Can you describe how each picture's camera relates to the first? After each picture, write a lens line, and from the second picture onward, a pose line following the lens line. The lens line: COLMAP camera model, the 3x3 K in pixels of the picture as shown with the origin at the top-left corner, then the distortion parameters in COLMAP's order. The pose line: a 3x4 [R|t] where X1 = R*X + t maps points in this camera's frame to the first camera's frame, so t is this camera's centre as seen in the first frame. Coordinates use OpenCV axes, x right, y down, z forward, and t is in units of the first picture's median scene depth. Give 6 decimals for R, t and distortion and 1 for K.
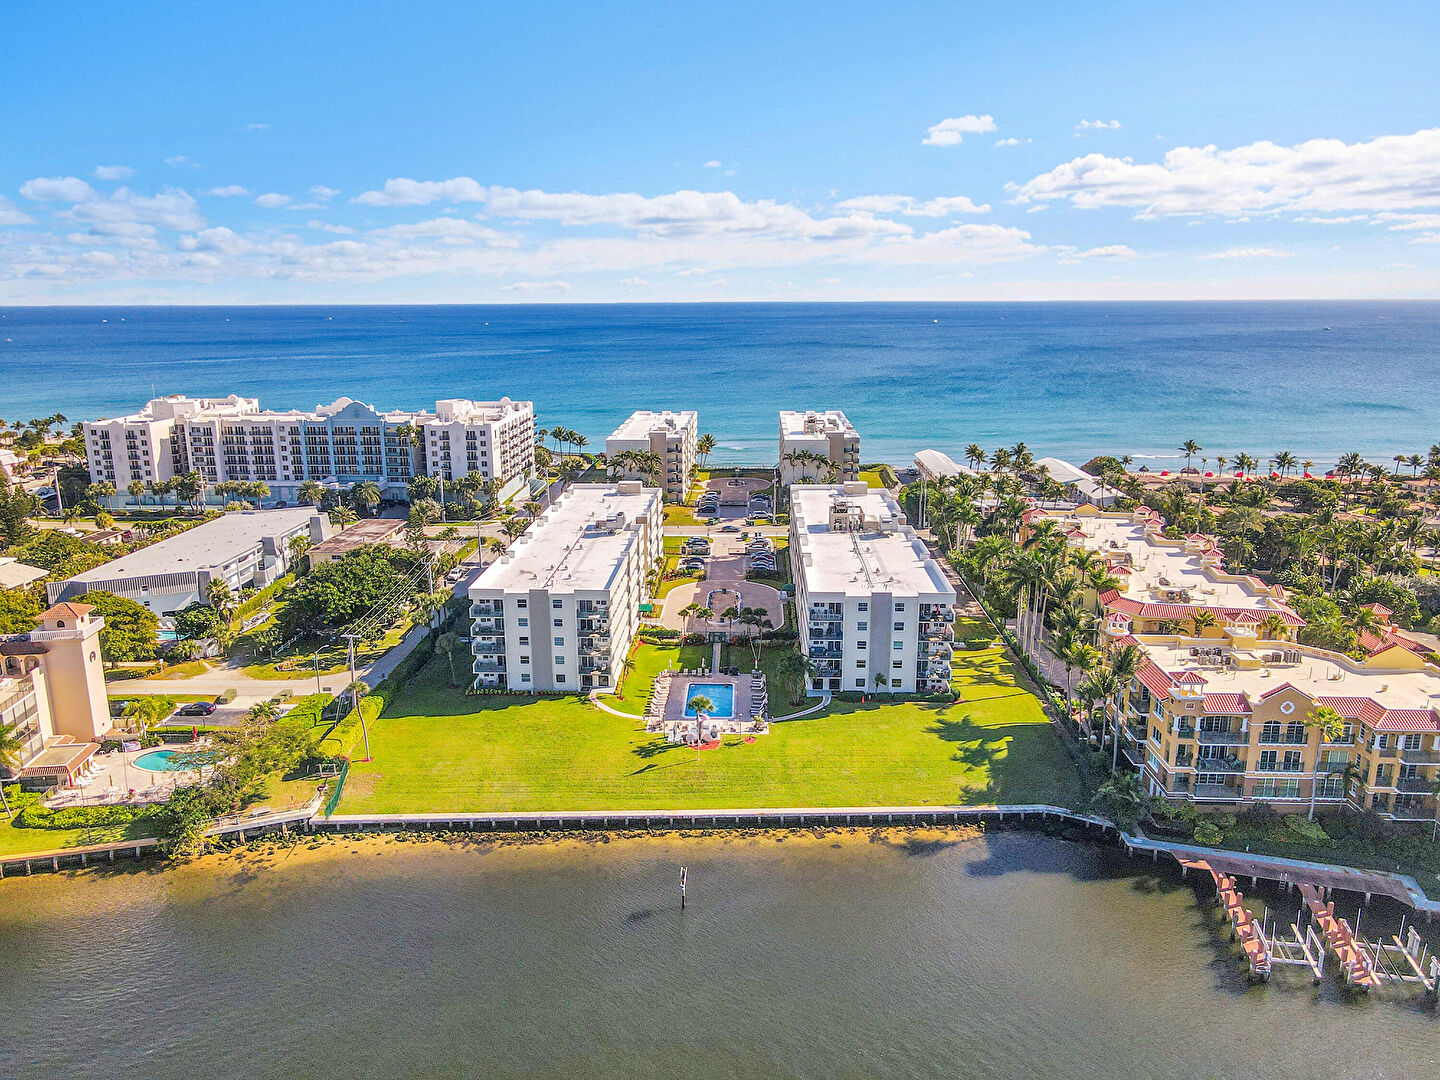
lens RADIAL K [[1071.6, 0, 718.9], [0, 1071.6, 542.9], [0, 0, 1]] dist [0.006781, 0.004089]
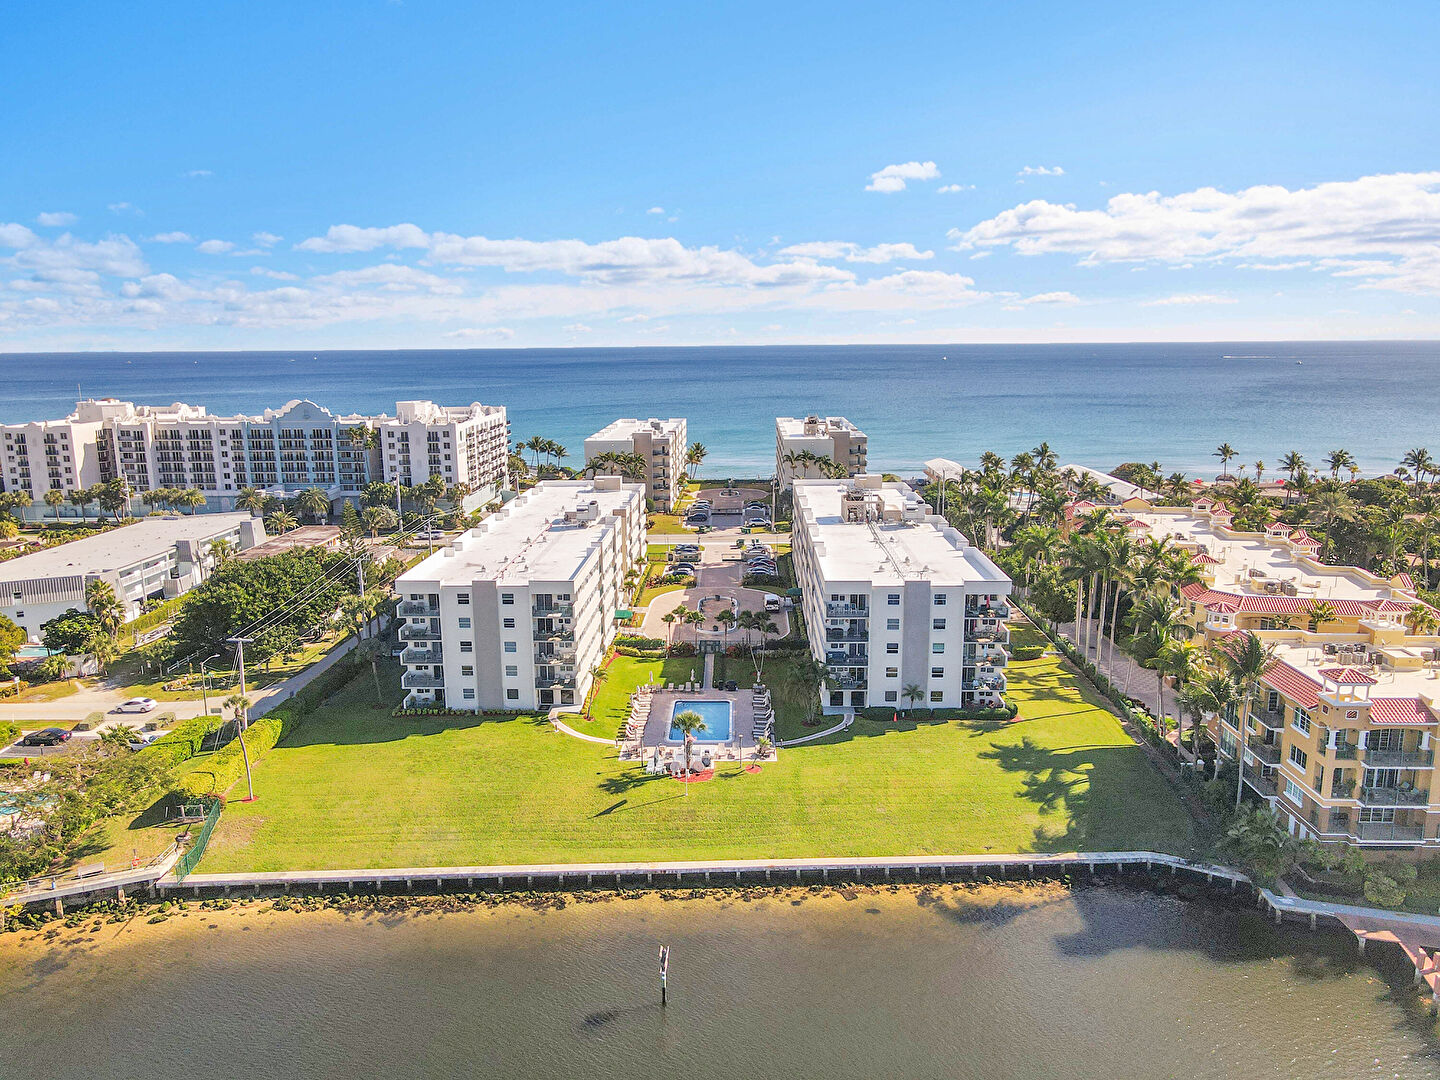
lens RADIAL K [[1064.6, 0, 718.4], [0, 1064.6, 538.0], [0, 0, 1]] dist [0.015562, -0.000007]
pose [[0.999953, -0.006208, 0.007505, -0.000719], [0.006545, 0.998931, -0.045750, 0.047951], [-0.007213, 0.045797, 0.998925, 0.205741]]
